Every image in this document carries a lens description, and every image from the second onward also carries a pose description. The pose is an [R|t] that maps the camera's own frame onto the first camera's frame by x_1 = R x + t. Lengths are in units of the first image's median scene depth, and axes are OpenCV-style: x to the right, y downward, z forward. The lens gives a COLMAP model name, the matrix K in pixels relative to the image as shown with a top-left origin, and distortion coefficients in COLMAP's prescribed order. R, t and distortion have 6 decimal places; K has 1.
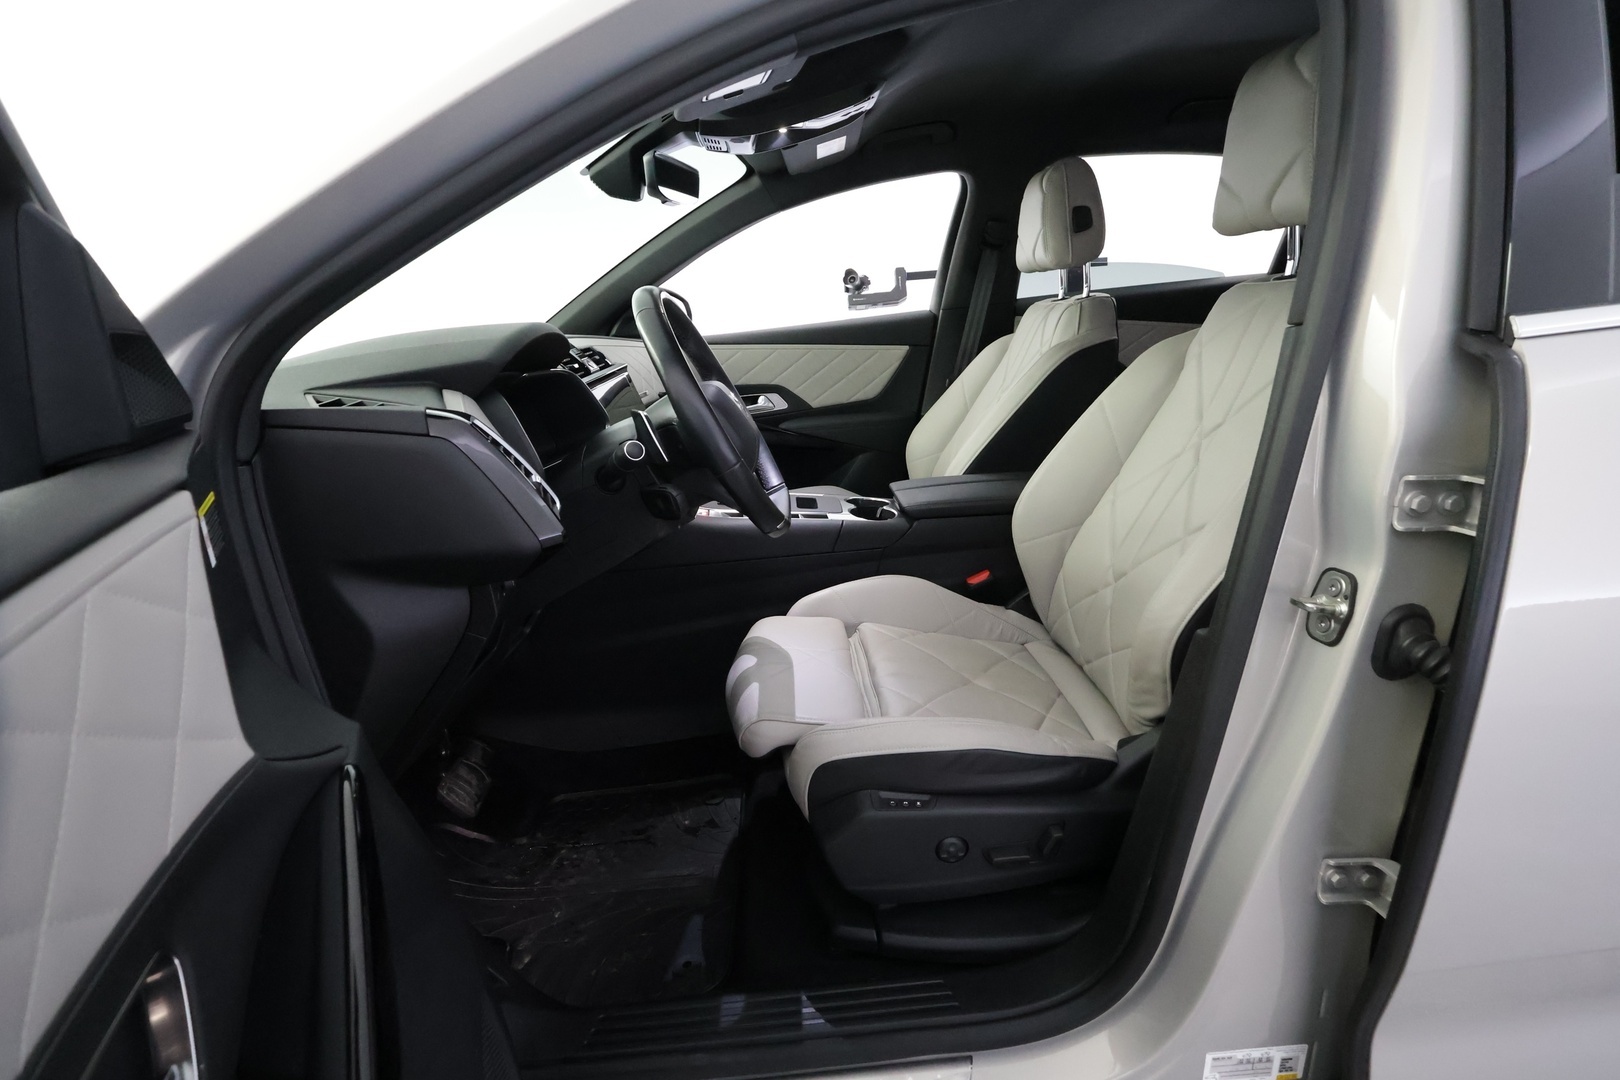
lens RADIAL K [[753.3, 0, 812.1], [0, 753.3, 540.4], [0, 0, 1]] dist [-0.009280, 0.001216]
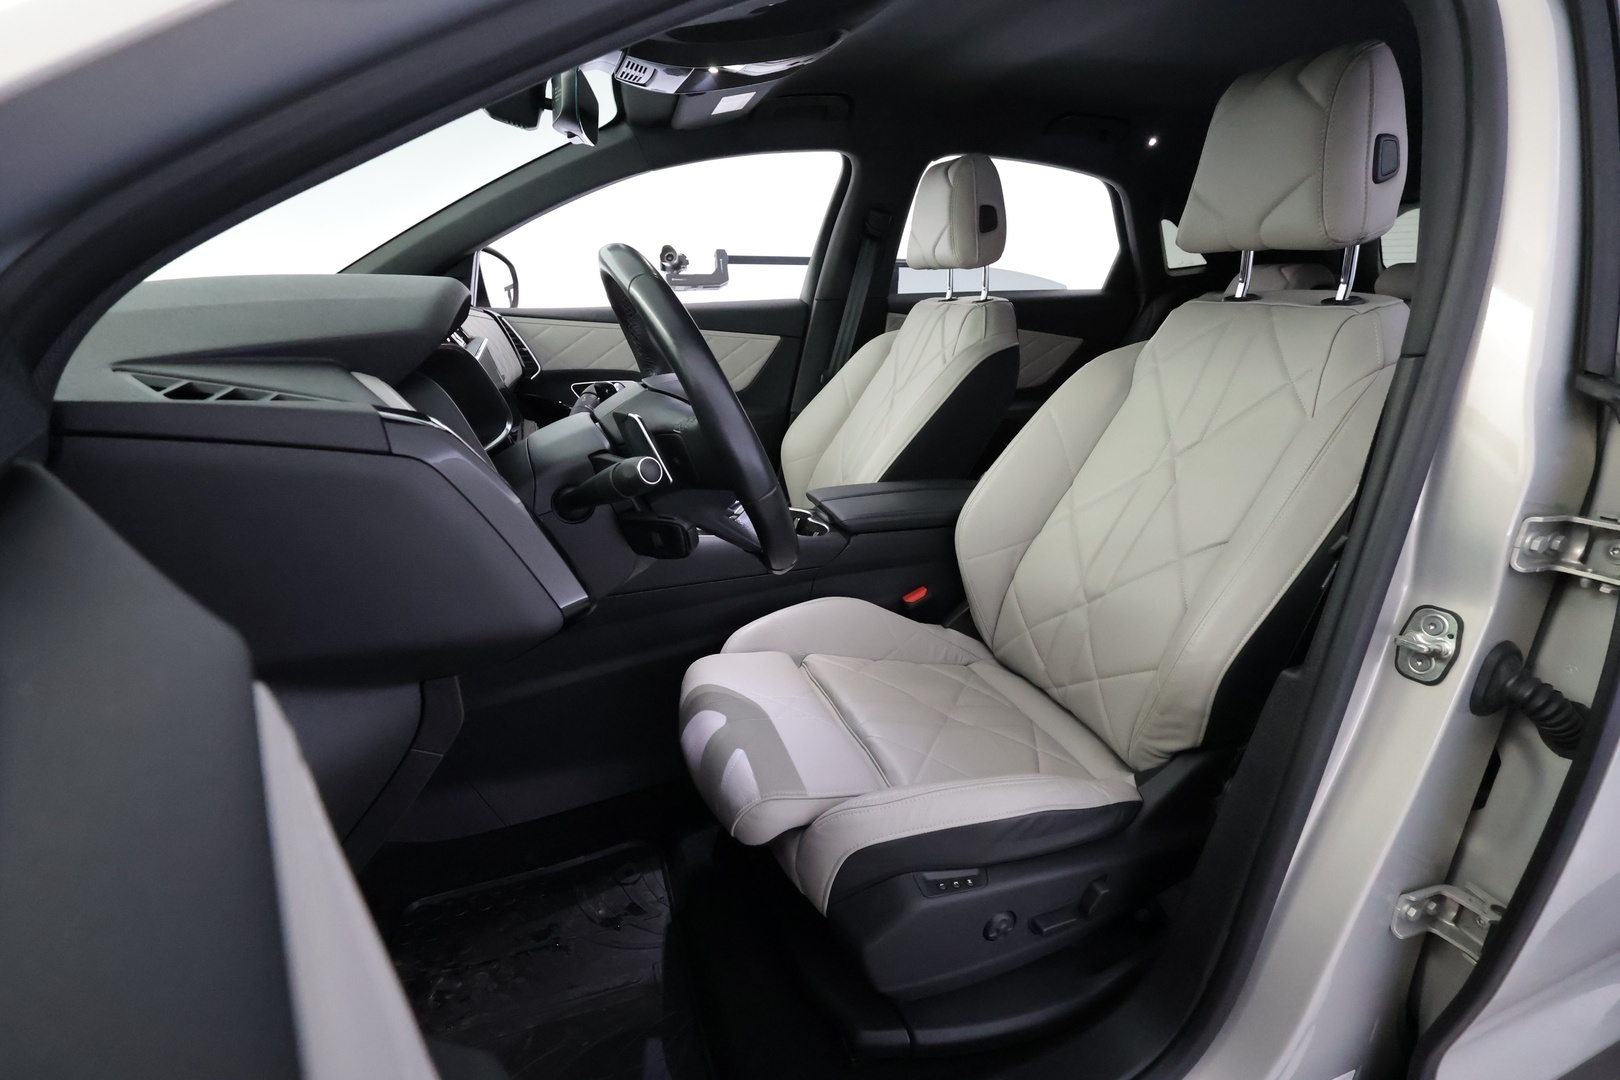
lens RADIAL K [[753.3, 0, 815.4], [0, 753.3, 541.1], [0, 0, 1]] dist [-0.009280, 0.001216]
pose [[0.950280, -0.017672, 0.310894, -0.208877], [0.011925, 0.999721, 0.020377, -0.043261], [-0.311168, -0.015656, 0.950226, 0.177845]]
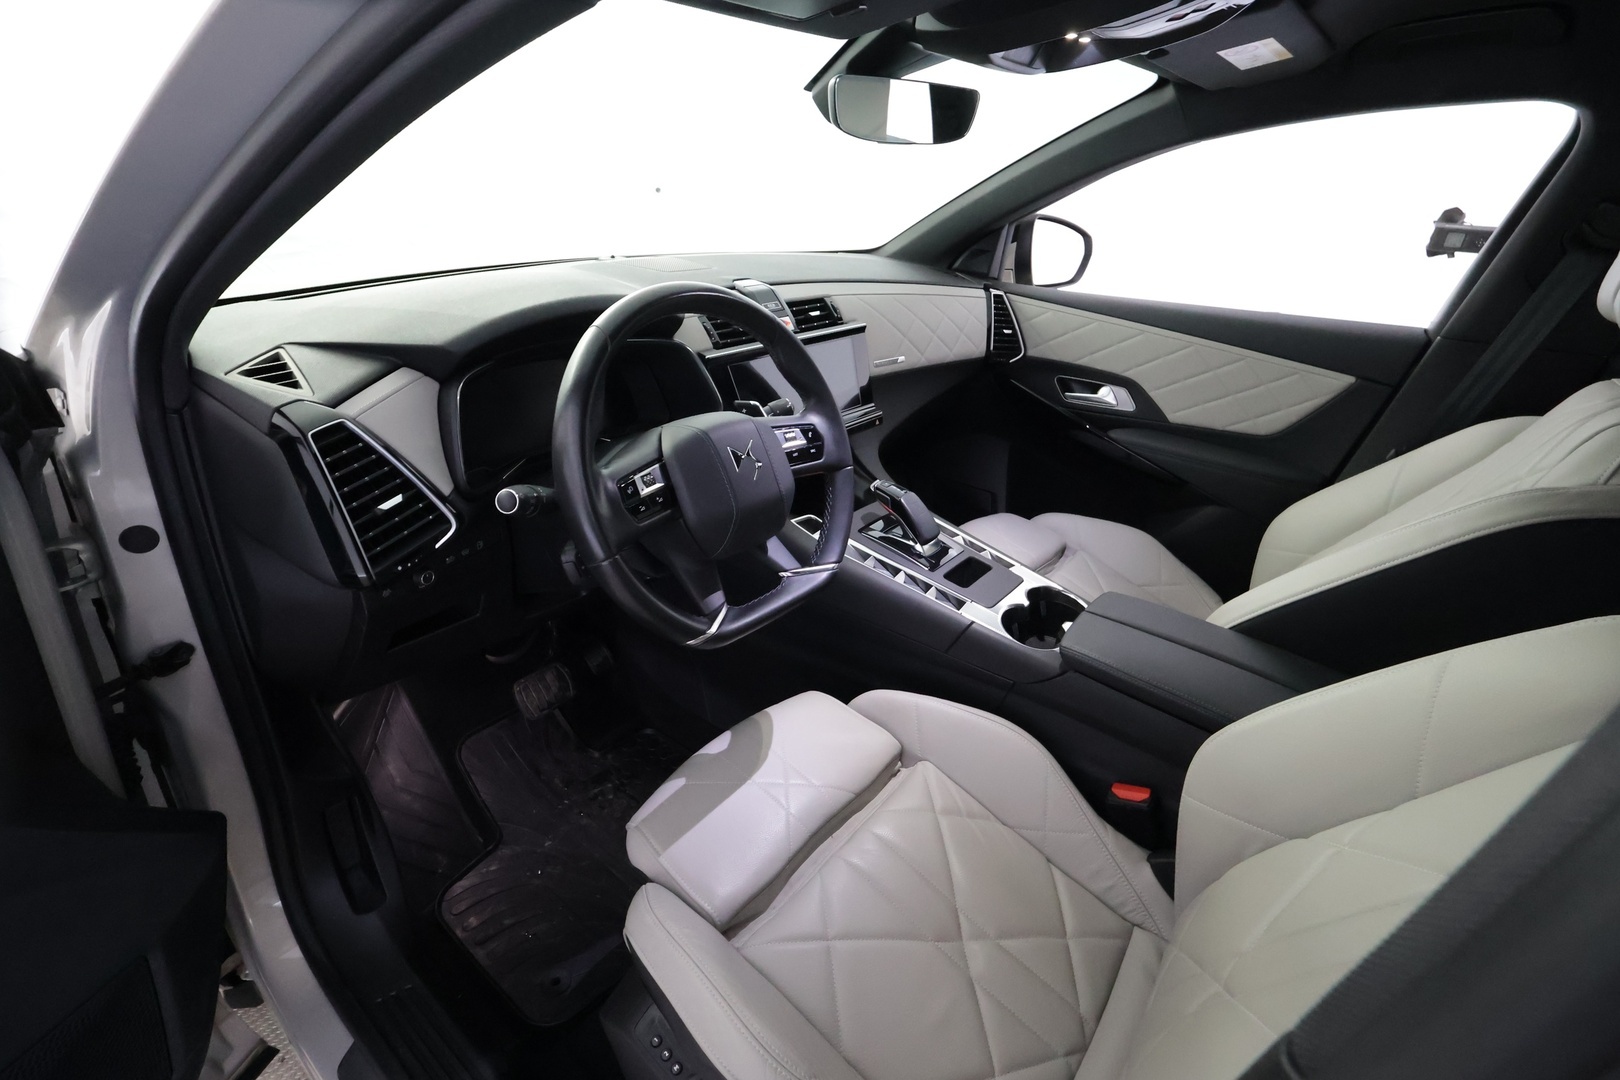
lens RADIAL K [[753.3, 0, 811.5], [0, 753.3, 540.2], [0, 0, 1]] dist [-0.009280, 0.001216]
pose [[0.738632, 0.400900, -0.541943, 0.319454], [-0.305932, 0.915736, 0.260447, -0.267278], [0.600690, -0.026577, 0.799040, 0.362234]]
